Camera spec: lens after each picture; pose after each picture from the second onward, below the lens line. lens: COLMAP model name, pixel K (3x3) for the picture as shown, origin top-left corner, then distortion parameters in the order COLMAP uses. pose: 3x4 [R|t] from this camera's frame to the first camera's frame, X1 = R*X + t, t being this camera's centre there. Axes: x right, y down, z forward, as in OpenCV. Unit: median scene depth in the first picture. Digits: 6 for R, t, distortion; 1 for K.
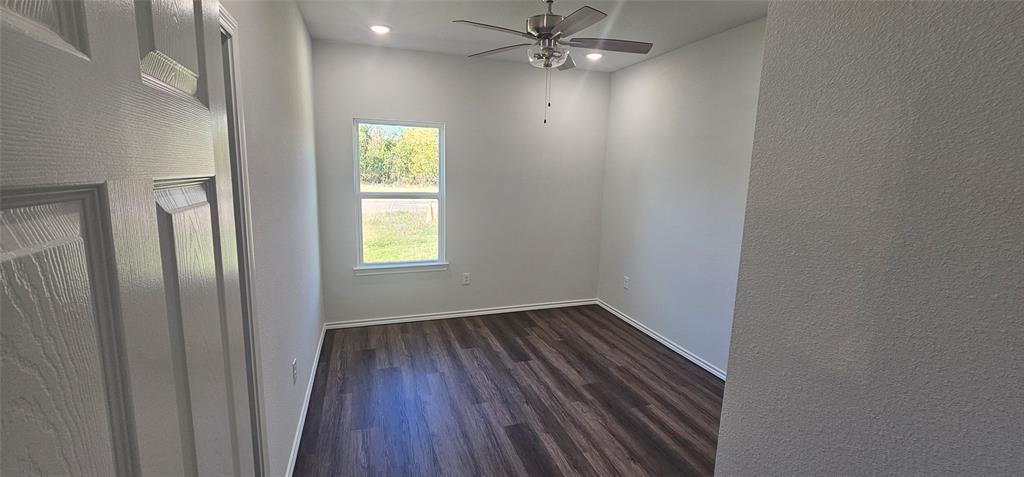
lens RADIAL K [[420.6, 0, 513.1], [0, 420.6, 236.2], [0, 0, 1]] dist [0.000775, -0.000313]
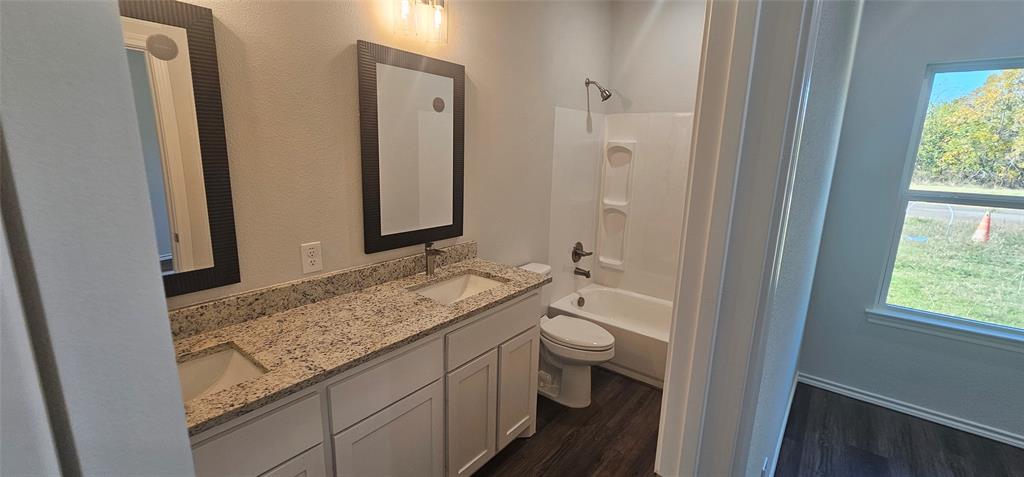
lens RADIAL K [[420.6, 0, 513.1], [0, 420.6, 236.2], [0, 0, 1]] dist [0.000775, -0.000313]
pose [[0.534914, 0.165163, -0.828606, -0.155346], [-0.143996, 0.984181, 0.103215, -0.020124], [0.832546, 0.064105, 0.550235, 0.202059]]
